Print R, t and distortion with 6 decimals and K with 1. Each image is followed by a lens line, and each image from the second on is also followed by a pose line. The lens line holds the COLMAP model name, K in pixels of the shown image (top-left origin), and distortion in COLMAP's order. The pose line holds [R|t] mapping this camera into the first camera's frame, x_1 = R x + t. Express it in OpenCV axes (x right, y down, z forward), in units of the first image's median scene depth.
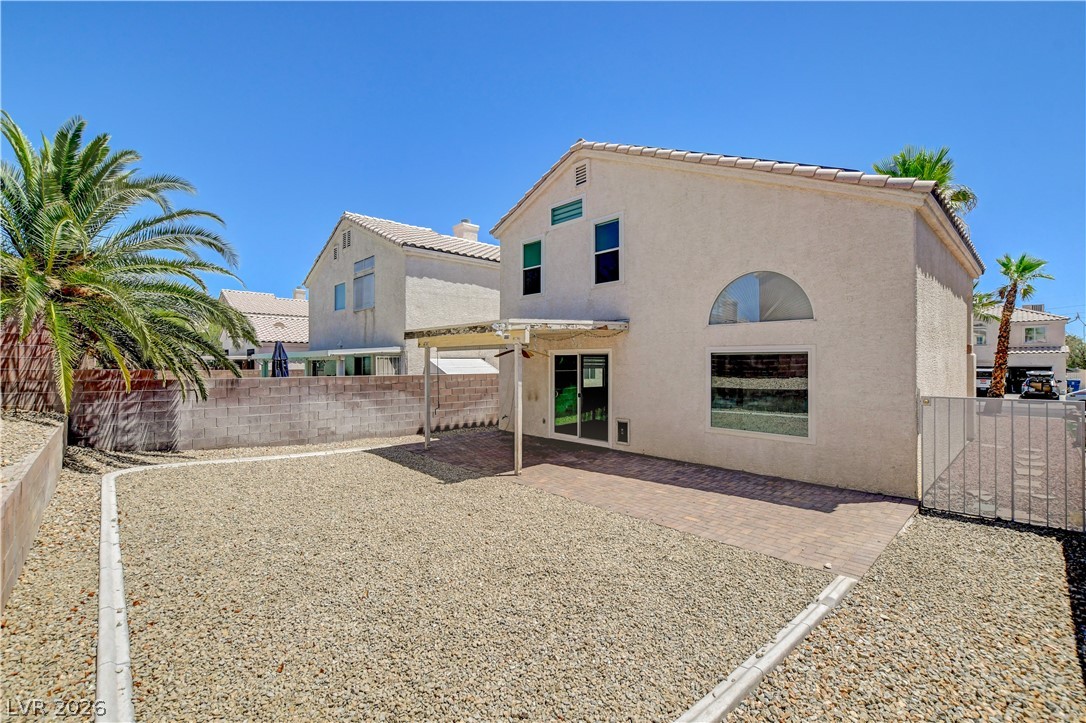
lens RADIAL K [[484.3, 0, 545.1], [0, 484.3, 357.5], [0, 0, 1]] dist [-0.031621, 0.004201]
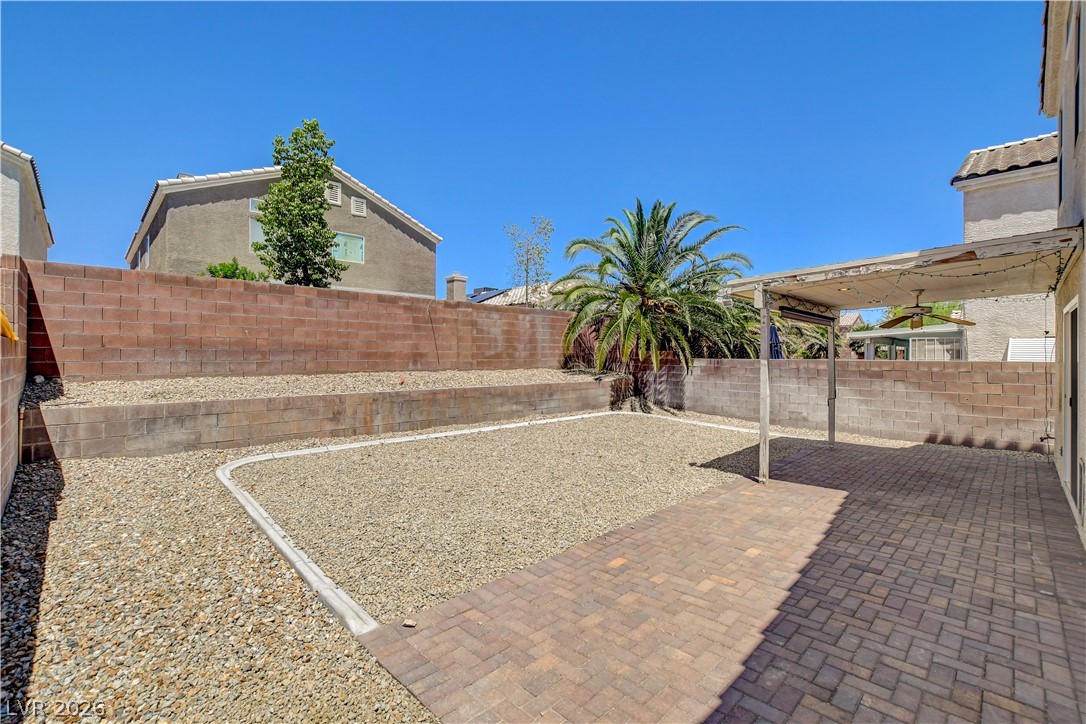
lens RADIAL K [[484.3, 0, 545.8], [0, 484.3, 357.3], [0, 0, 1]] dist [-0.031621, 0.004201]
pose [[0.002852, 0.001124, -0.999995, 0.620646], [0.002957, 0.999995, 0.001132, 0.039560], [0.999992, -0.002960, 0.002848, 0.591924]]
